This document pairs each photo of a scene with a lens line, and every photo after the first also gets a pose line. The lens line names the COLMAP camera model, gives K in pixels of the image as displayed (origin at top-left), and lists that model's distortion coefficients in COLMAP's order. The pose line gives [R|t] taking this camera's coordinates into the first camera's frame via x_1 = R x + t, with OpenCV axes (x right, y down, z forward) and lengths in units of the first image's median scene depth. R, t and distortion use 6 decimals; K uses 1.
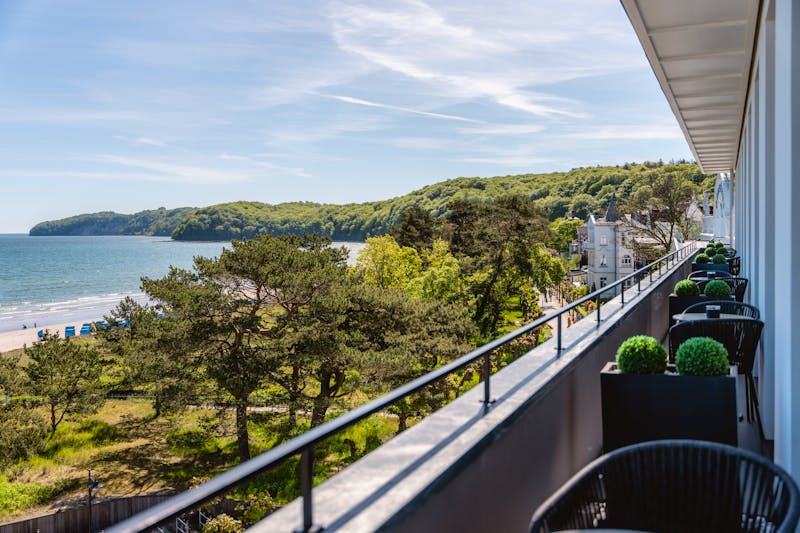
lens RADIAL K [[718.4, 0, 398.5], [0, 718.4, 263.4], [0, 0, 1]] dist [-0.003274, 0.012212]
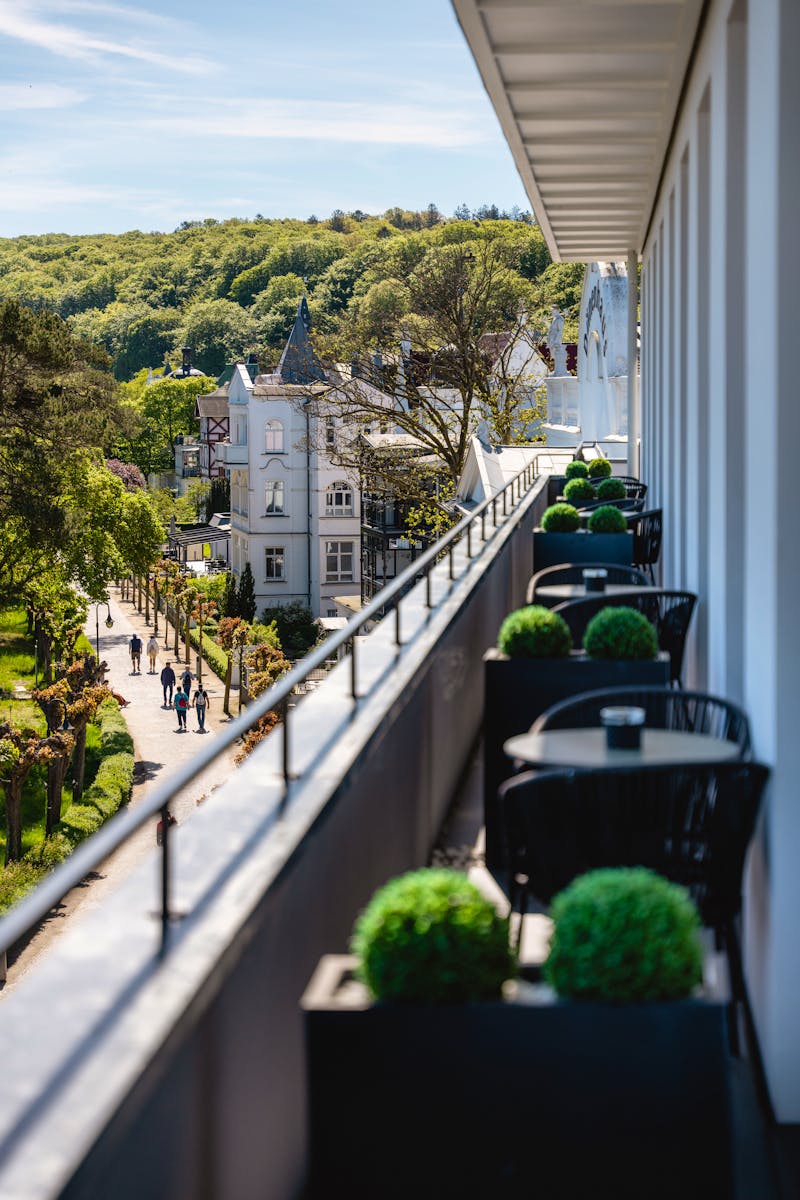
lens RADIAL K [[2595.3, 0, 399.6], [0, 2595.3, 600.9], [0, 0, 1]] dist [0.053520, 0.000000]
pose [[0.952789, 0.002425, 0.303622, -0.028623], [0.004243, 0.999764, -0.021300, 0.069121], [-0.303602, 0.021583, 0.952554, -0.175857]]
